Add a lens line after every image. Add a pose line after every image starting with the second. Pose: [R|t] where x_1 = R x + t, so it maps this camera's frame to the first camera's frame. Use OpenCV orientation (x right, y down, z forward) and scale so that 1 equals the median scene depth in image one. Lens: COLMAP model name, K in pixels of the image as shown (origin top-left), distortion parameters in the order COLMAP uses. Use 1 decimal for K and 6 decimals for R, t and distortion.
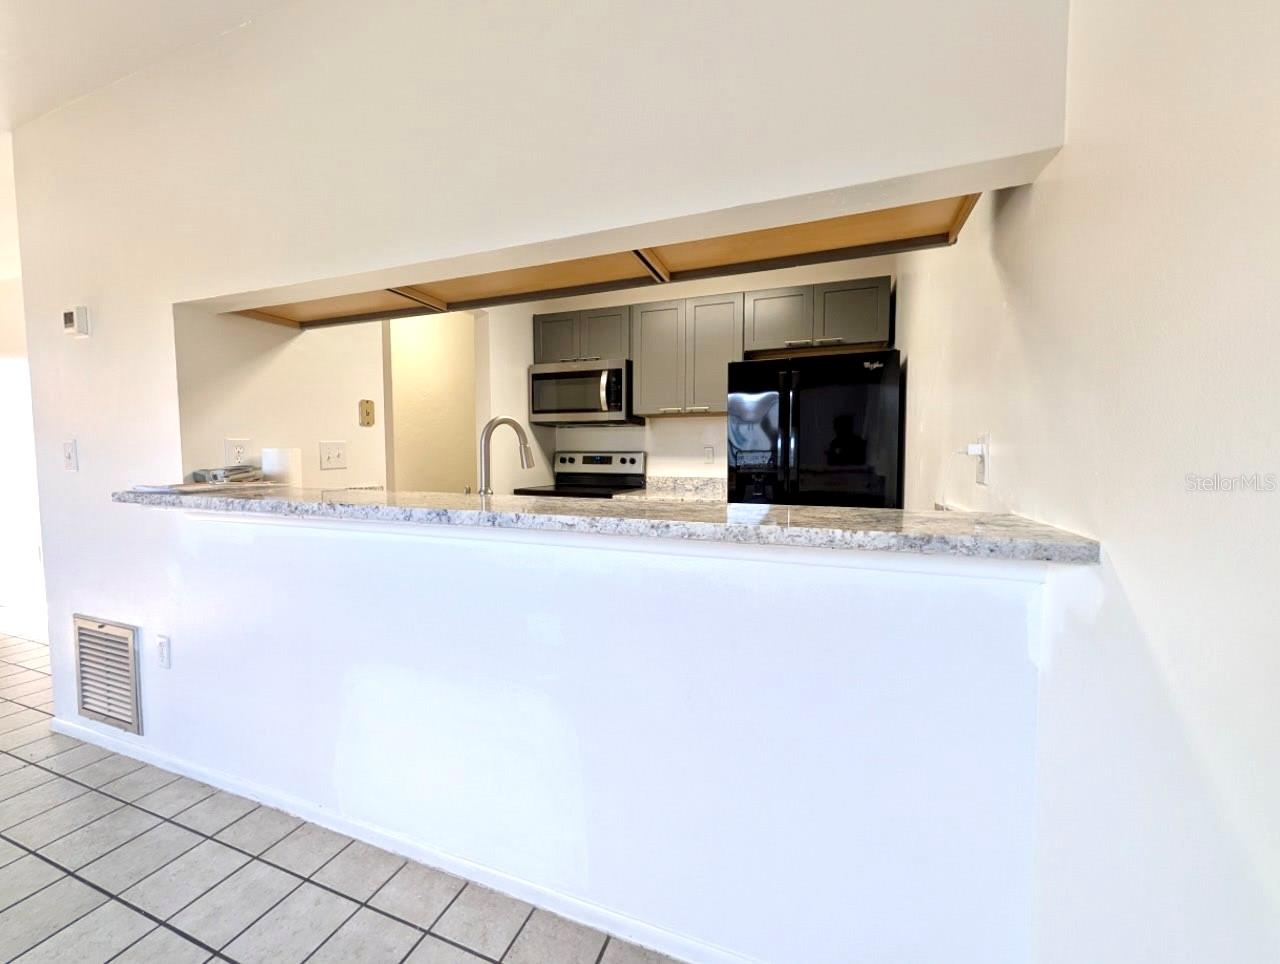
lens RADIAL K [[491.9, 0, 644.5], [0, 491.9, 483.8], [0, 0, 1]] dist [0.001640, 0.000034]
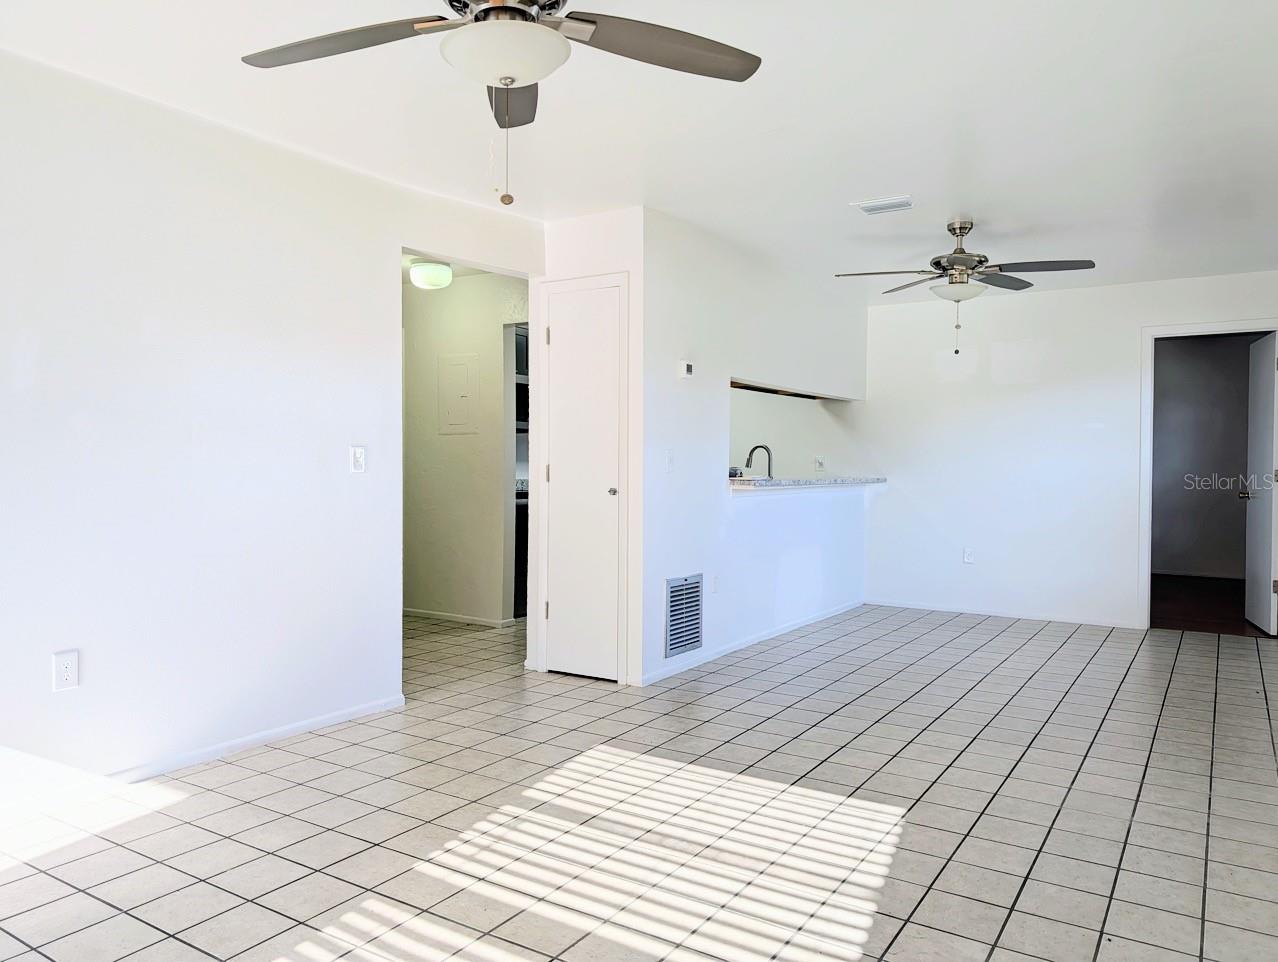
lens RADIAL K [[913.0, 0, 644.7], [0, 913.0, 485.2], [0, 0, 1]] dist [0.031195, -0.004636]
pose [[0.213401, -0.020693, 0.976746, -3.185144], [0.050162, 0.998689, 0.010198, -0.015945], [-0.975676, 0.046819, 0.214159, 0.463528]]
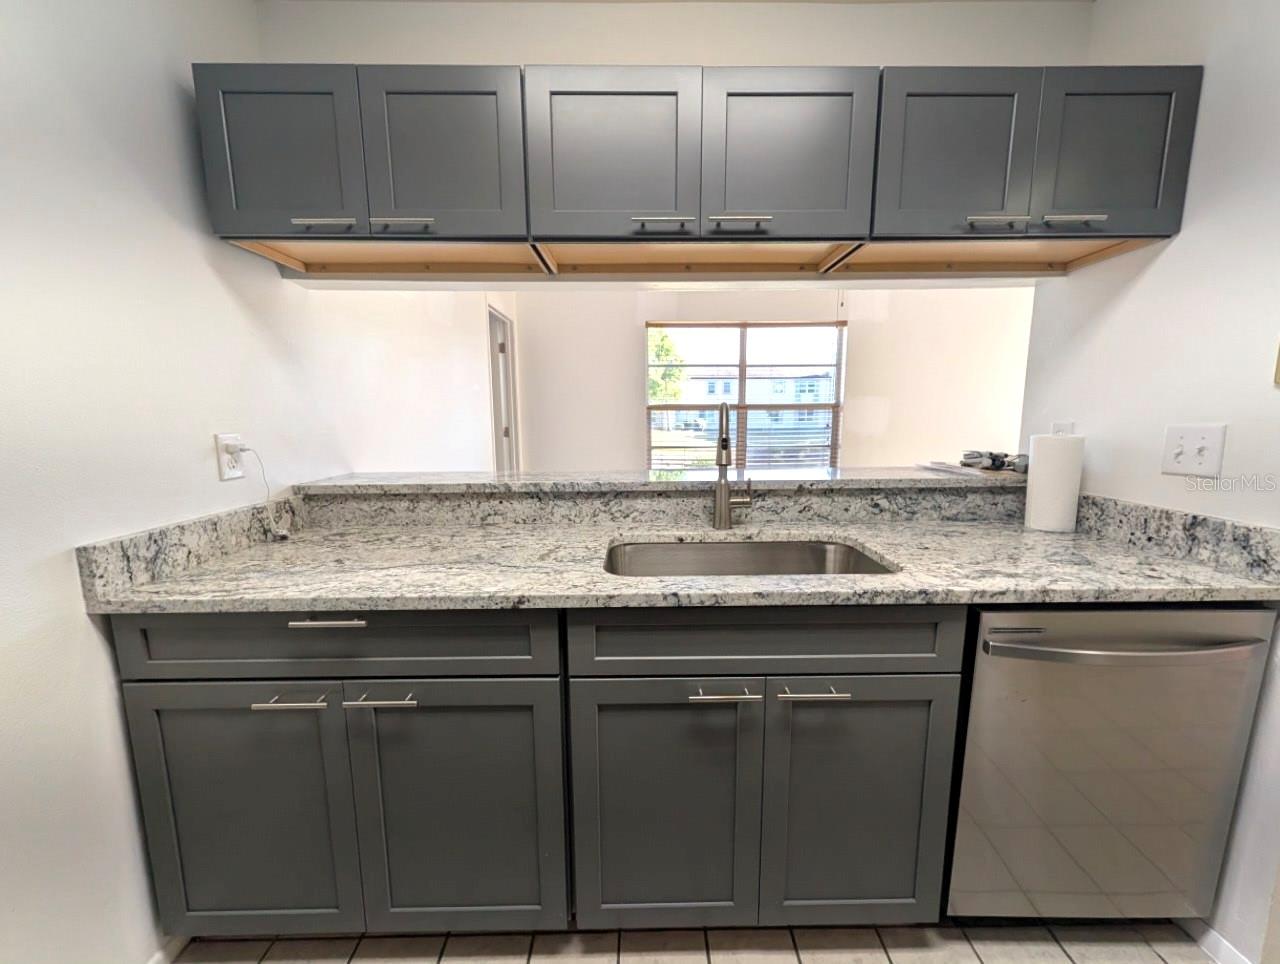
lens RADIAL K [[491.9, 0, 644.5], [0, 491.9, 483.8], [0, 0, 1]] dist [0.001640, 0.000034]
pose [[-0.933663, 0.054218, -0.354024, 0.120675], [-0.017208, 0.980543, 0.195548, -0.116470], [0.357738, 0.188668, -0.914564, 1.282903]]
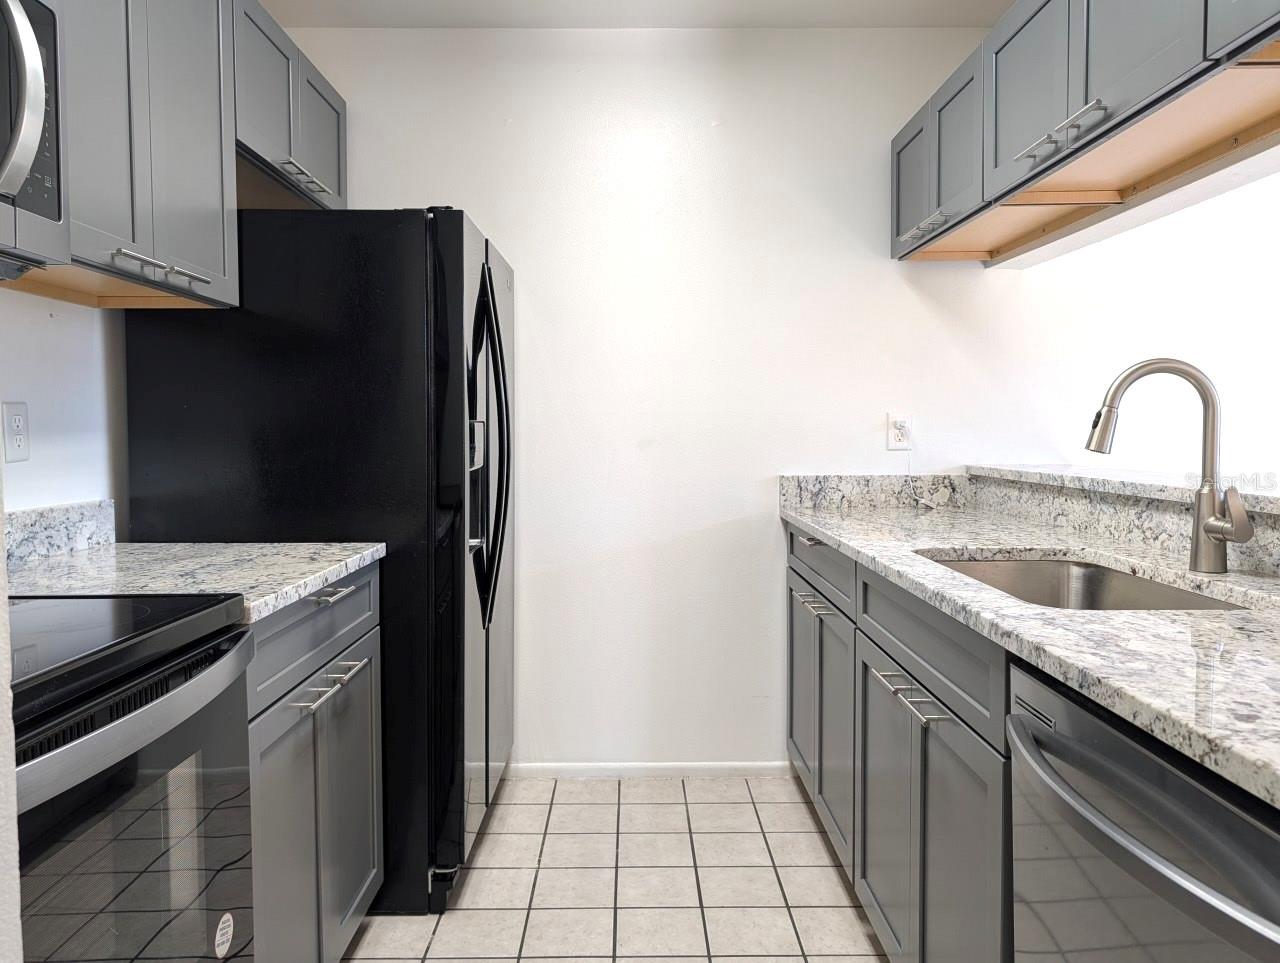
lens RADIAL K [[927.6, 0, 637.3], [0, 927.6, 476.4], [0, 0, 1]] dist [0.015366, 0.004226]
pose [[-0.354217, -0.051755, 0.933730, -0.769830], [0.056184, 0.995486, 0.076492, -0.083731], [-0.933474, 0.079556, -0.349710, 1.396946]]
